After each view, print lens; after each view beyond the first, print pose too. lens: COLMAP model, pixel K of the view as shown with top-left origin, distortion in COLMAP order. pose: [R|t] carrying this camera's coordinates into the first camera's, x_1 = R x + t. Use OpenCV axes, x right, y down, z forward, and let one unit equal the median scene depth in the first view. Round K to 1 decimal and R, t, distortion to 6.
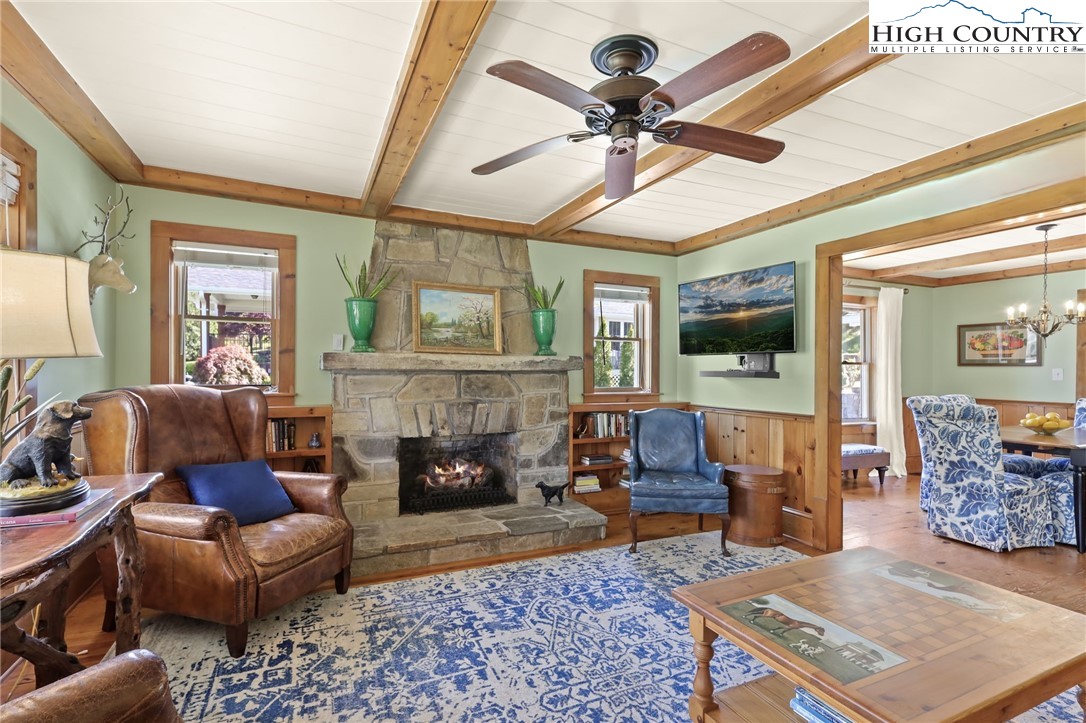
lens RADIAL K [[519.9, 0, 545.6], [0, 519.9, 367.8], [0, 0, 1]] dist [0.007484, 0.002047]
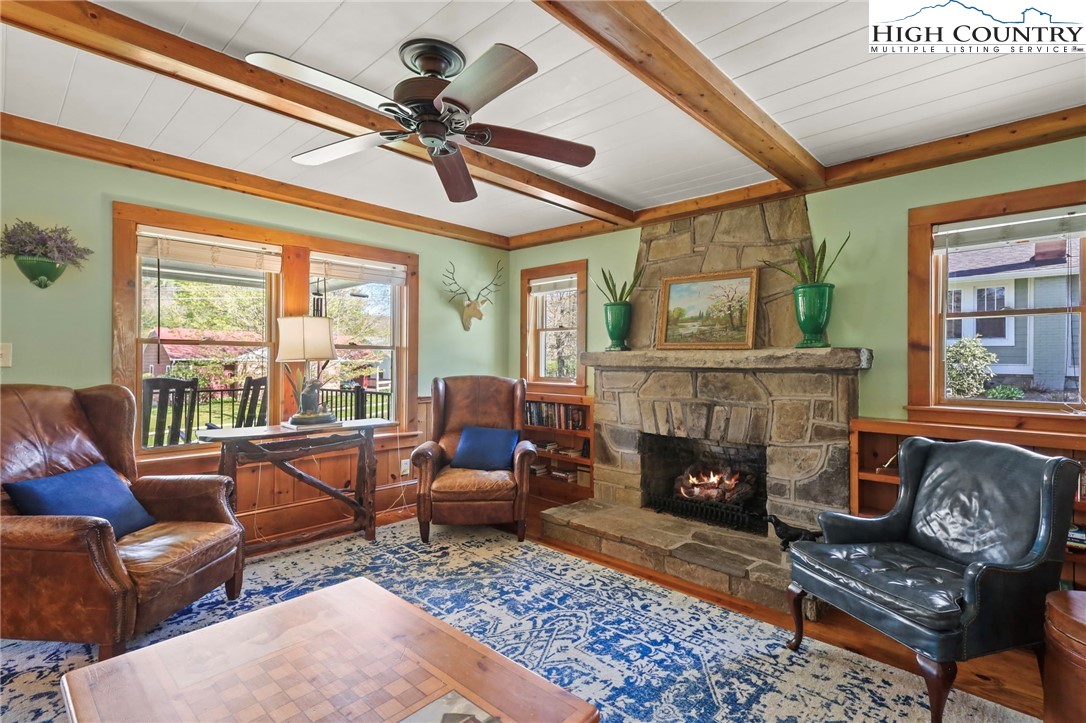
lens RADIAL K [[519.9, 0, 544.6], [0, 519.9, 358.8], [0, 0, 1]] dist [0.007484, 0.002047]
pose [[0.367806, -0.012306, -0.929821, 0.639861], [-0.002848, 0.999893, -0.014360, 0.003508], [0.929898, 0.007930, 0.367731, 0.453826]]
